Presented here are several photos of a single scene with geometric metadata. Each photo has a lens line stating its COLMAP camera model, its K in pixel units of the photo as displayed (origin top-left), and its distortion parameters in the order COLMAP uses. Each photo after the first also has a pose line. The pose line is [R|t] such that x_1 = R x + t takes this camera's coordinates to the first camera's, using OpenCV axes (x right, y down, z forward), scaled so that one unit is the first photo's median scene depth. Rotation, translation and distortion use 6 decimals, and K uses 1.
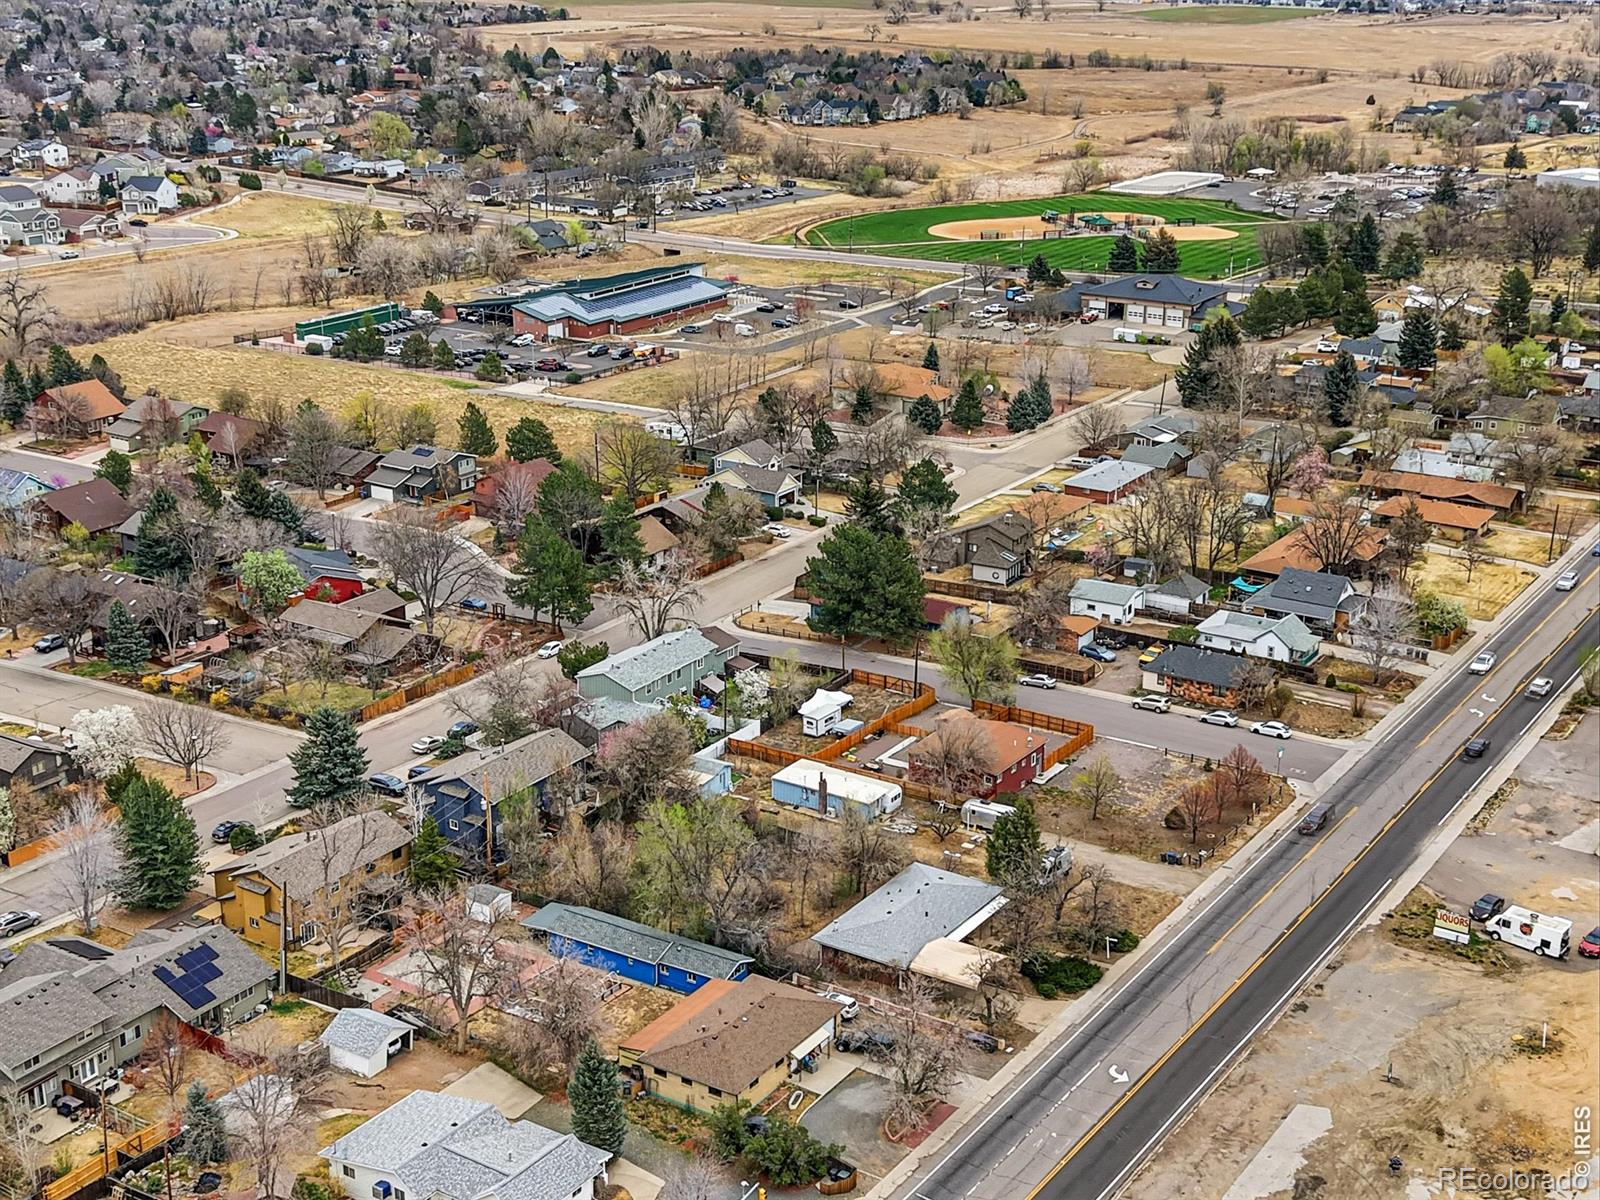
lens RADIAL K [[2134.3, 0, 801.2], [0, 2134.3, 573.9], [0, 0, 1]] dist [0.203260, -0.654647]
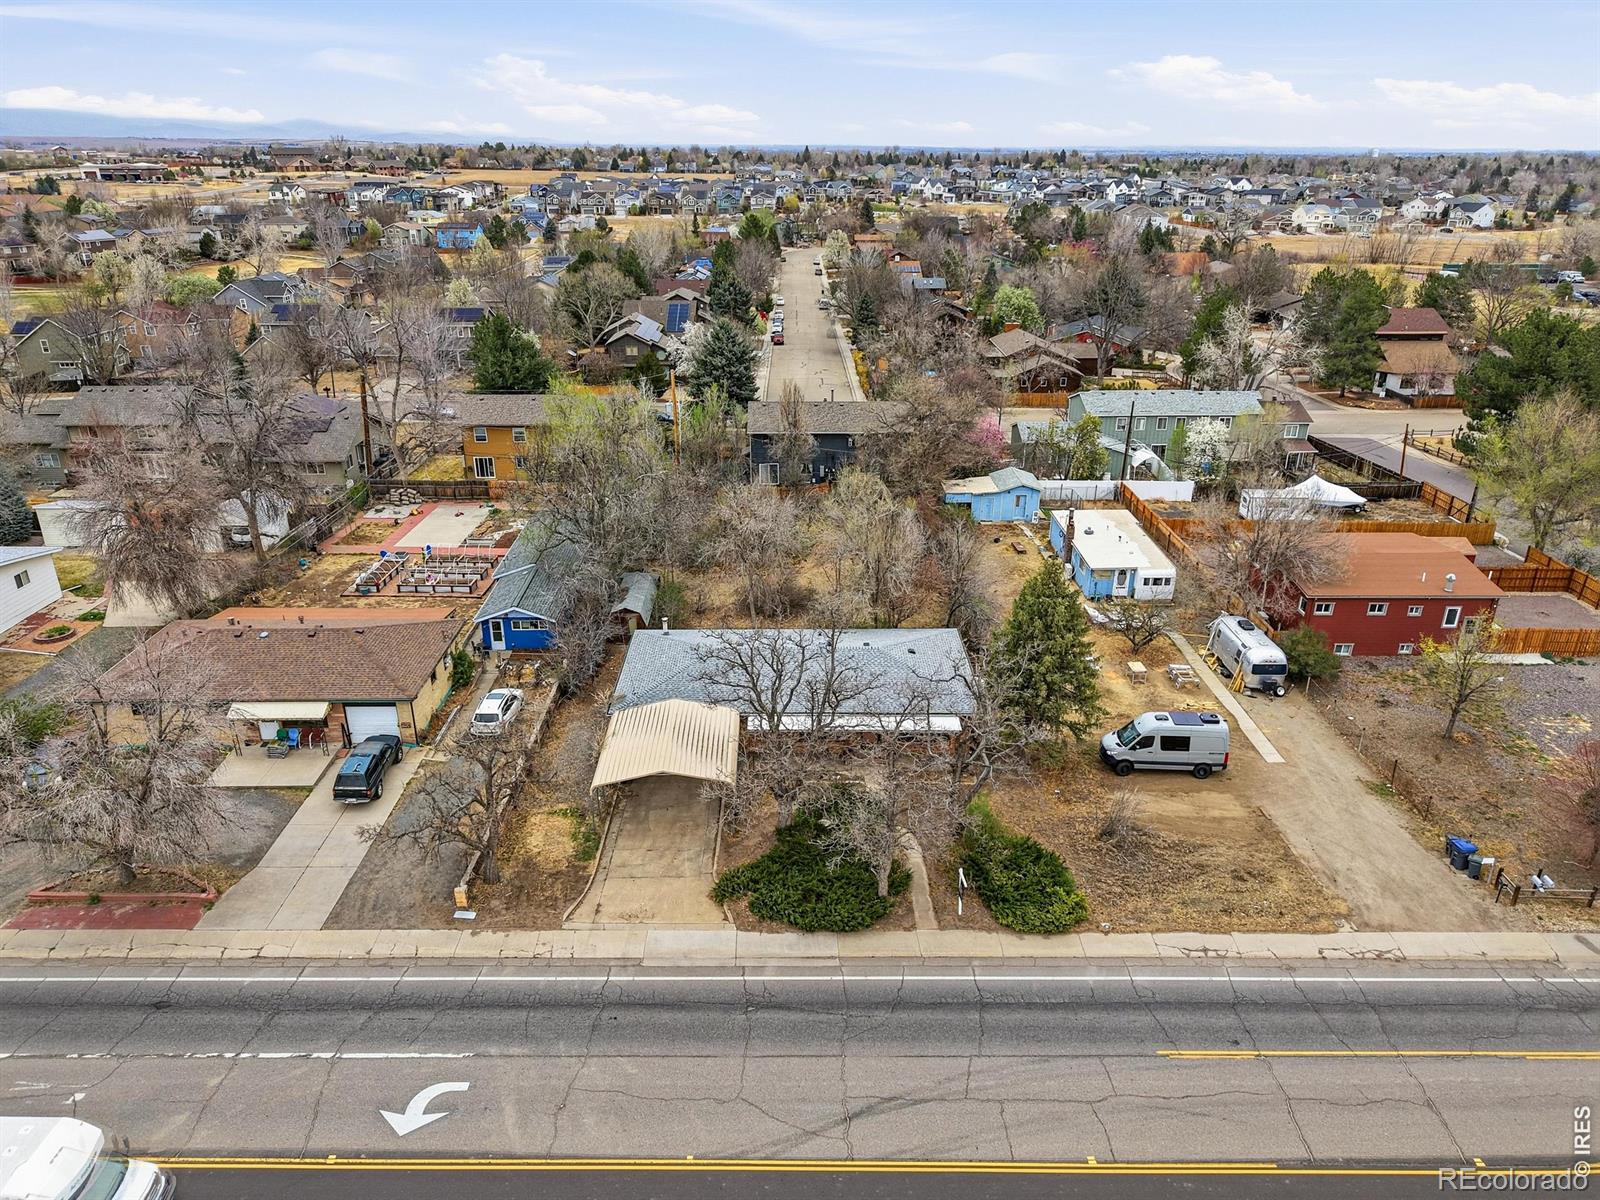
lens RADIAL K [[1068.6, 0, 802.9], [0, 1068.6, 598.4], [0, 0, 1]] dist [0.026093, -0.023760]
pose [[0.551868, 0.323906, -0.768458, 0.204556], [-0.256148, 0.942781, 0.213430, 0.058911], [0.793618, 0.079054, 0.603258, 0.627599]]
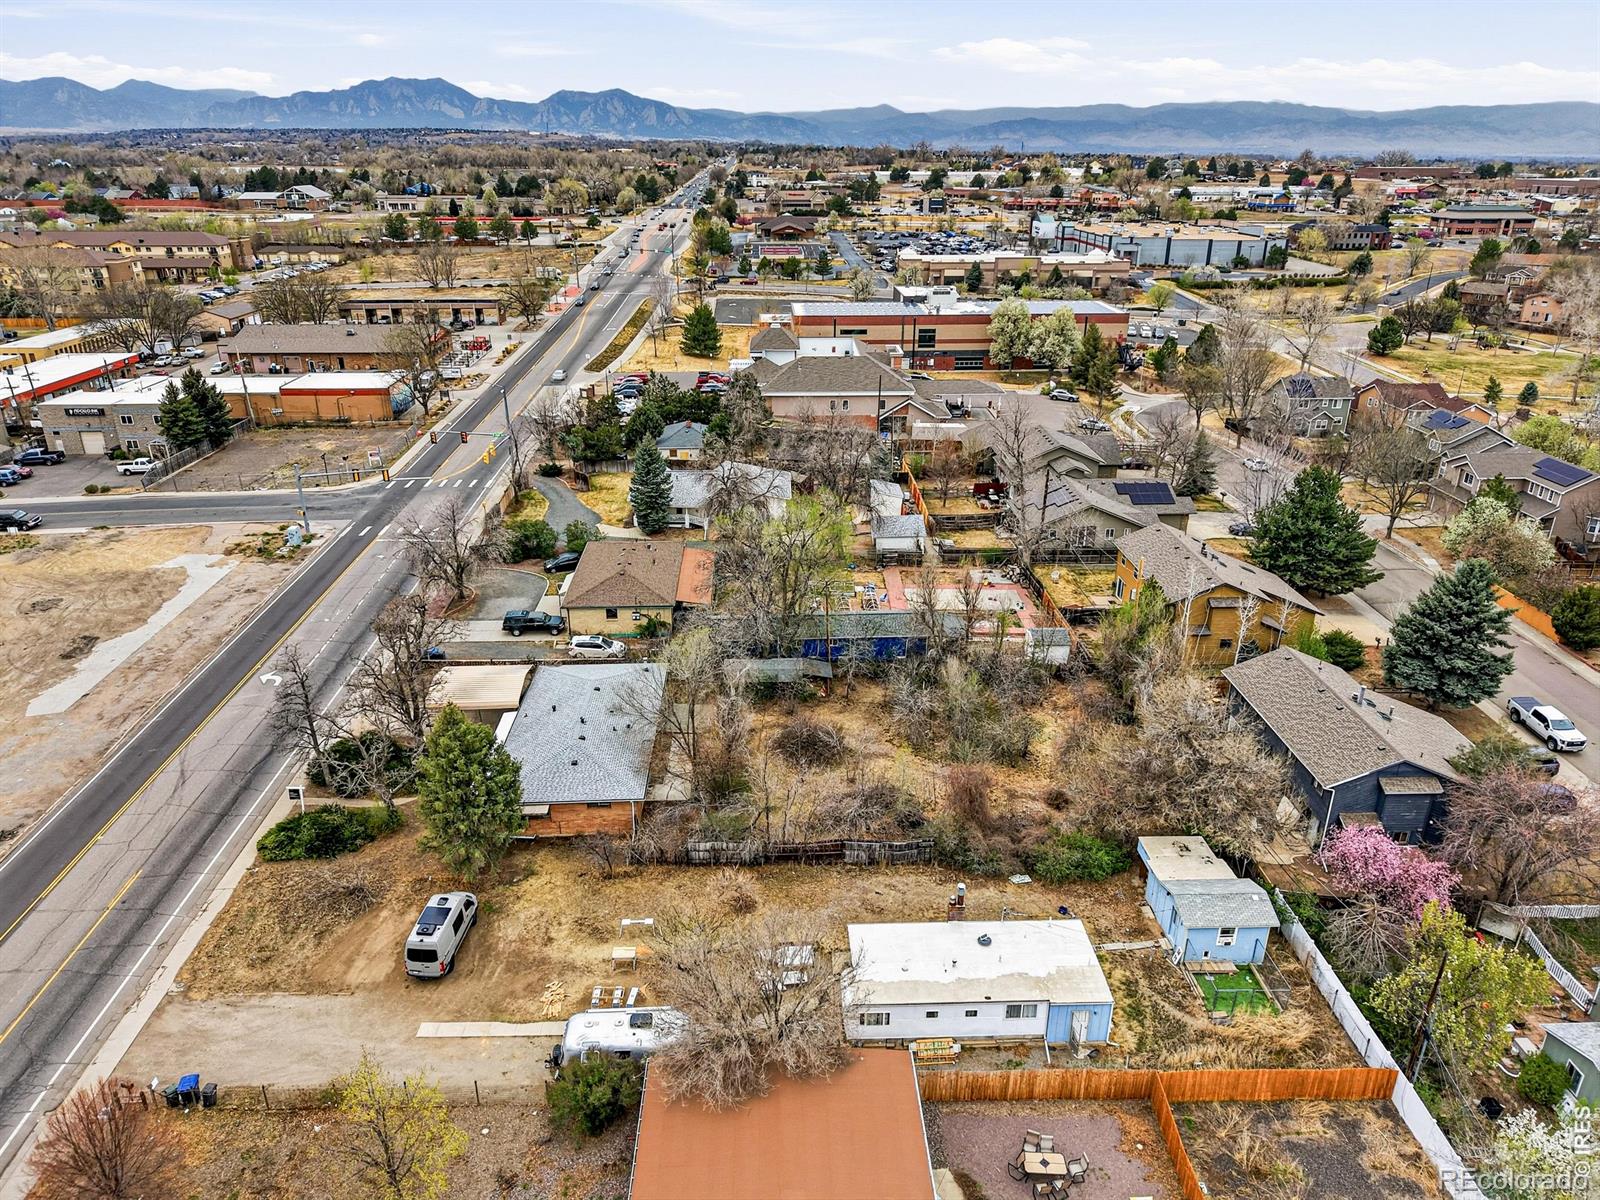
lens RADIAL K [[1068.6, 0, 802.9], [0, 1068.6, 598.4], [0, 0, 1]] dist [0.026093, -0.023760]
pose [[-0.817973, 0.216685, -0.532887, 0.135688], [-0.183480, 0.779690, 0.598681, -0.087244], [0.545212, 0.587479, -0.598008, 0.943216]]
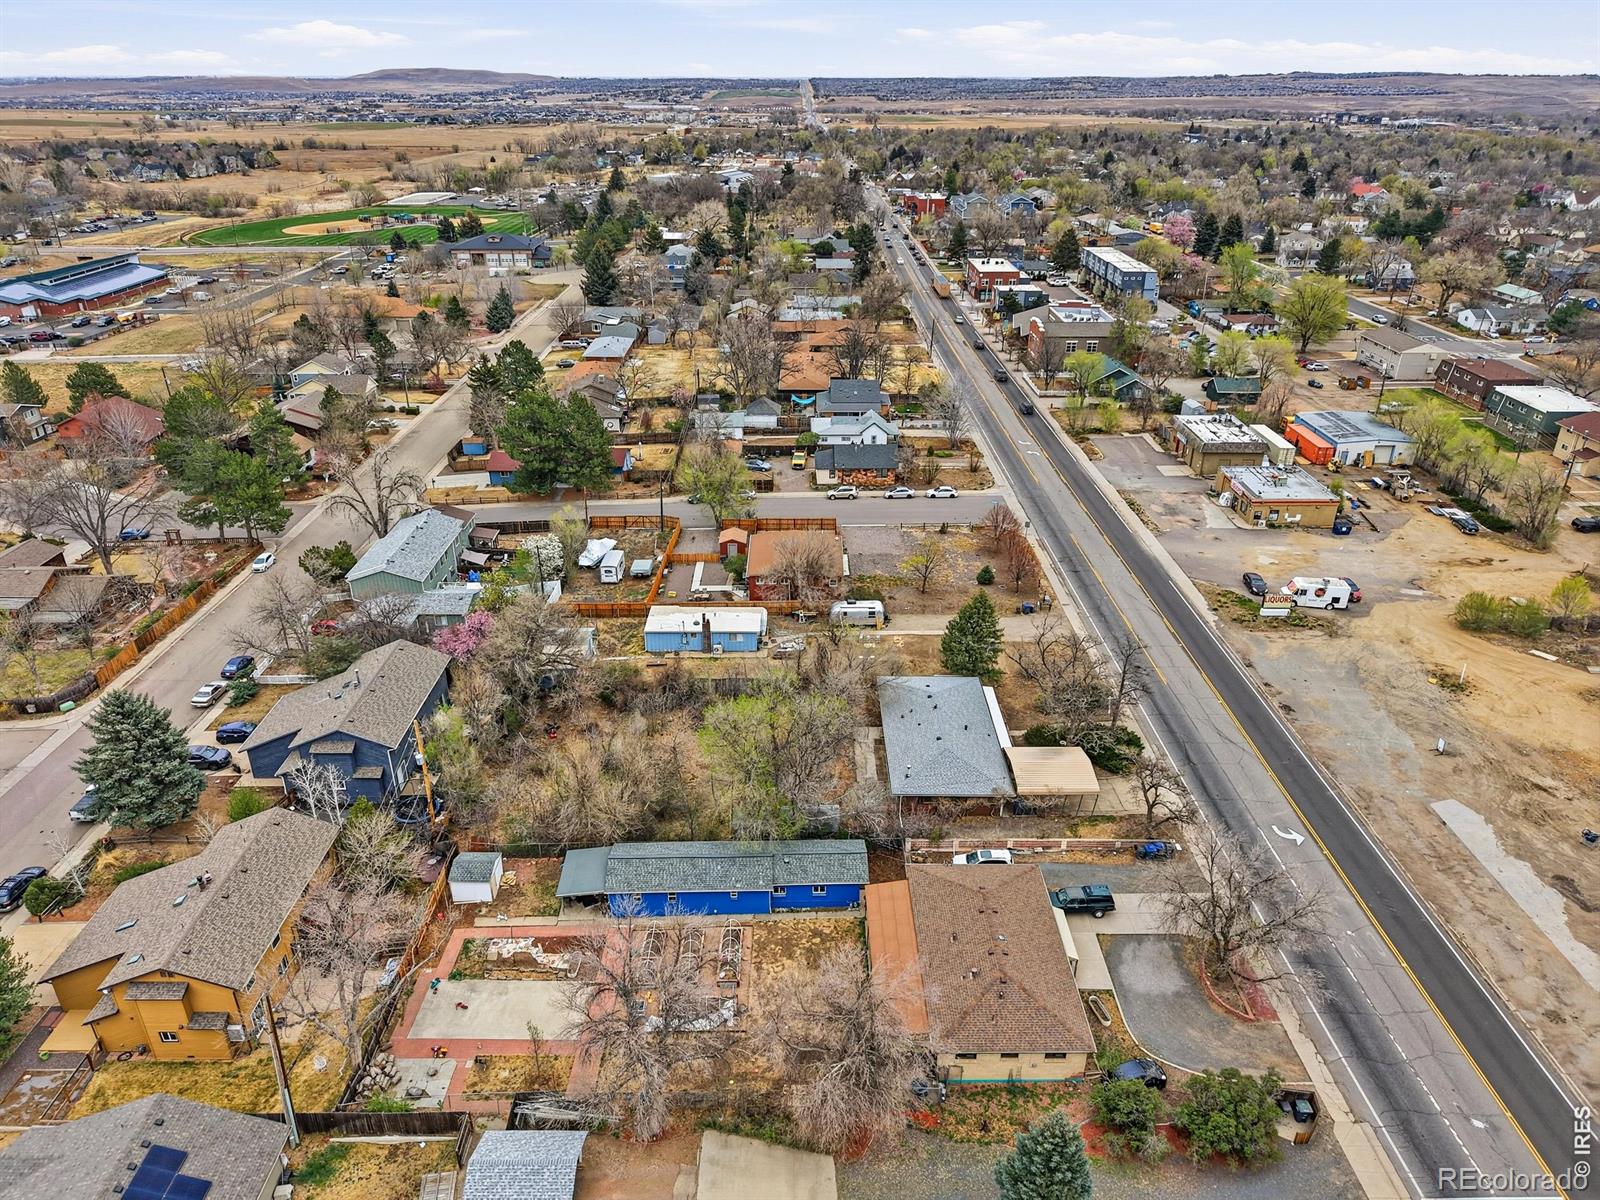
lens RADIAL K [[1068.6, 0, 802.9], [0, 1068.6, 598.4], [0, 0, 1]] dist [0.026093, -0.023760]
pose [[0.834835, -0.241698, 0.494604, -0.169871], [0.167827, 0.967435, 0.189485, -0.000524], [-0.524295, -0.075181, 0.848211, 0.479854]]
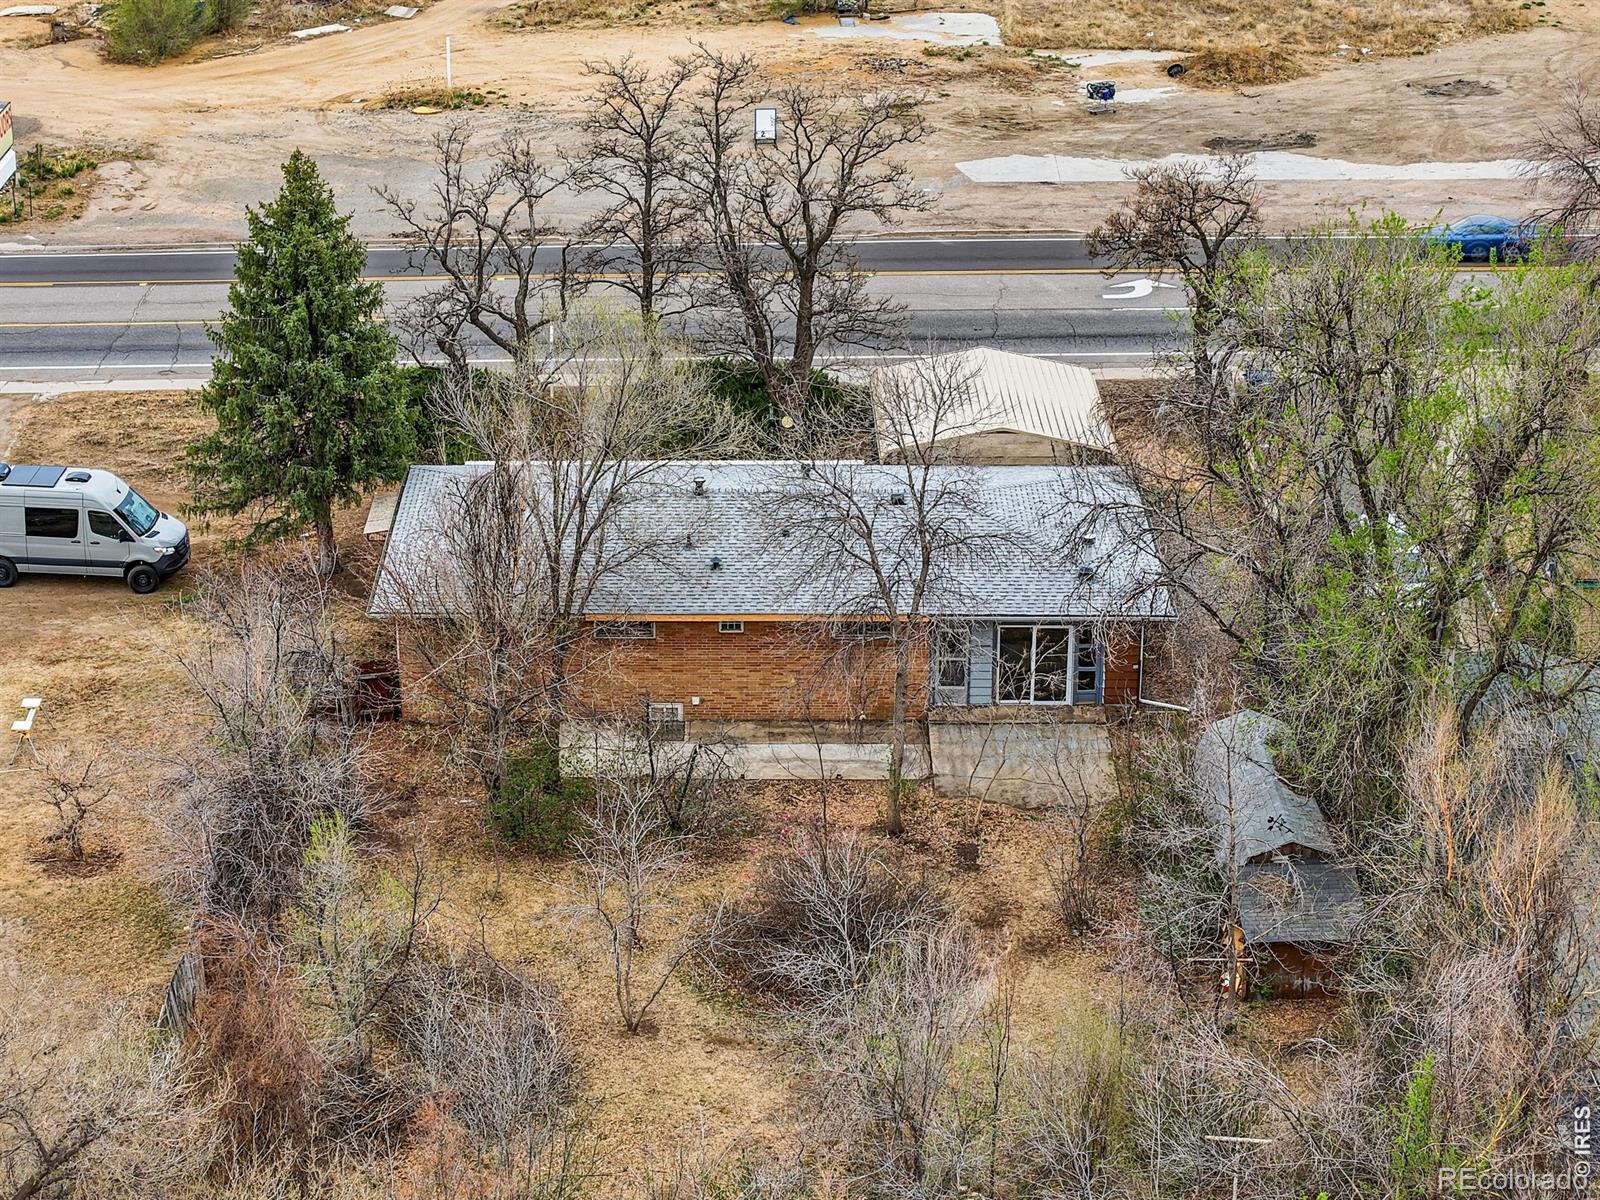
lens RADIAL K [[3398.2, 0, 800.0], [0, 3398.2, 600.0], [0, 0, 1]] dist [-0.492065, 2.401903]
pose [[-0.556077, -0.323310, 0.765669, -0.206599], [0.249110, 0.814050, 0.524659, -0.038131], [-0.792920, 0.482486, -0.372135, 0.879996]]
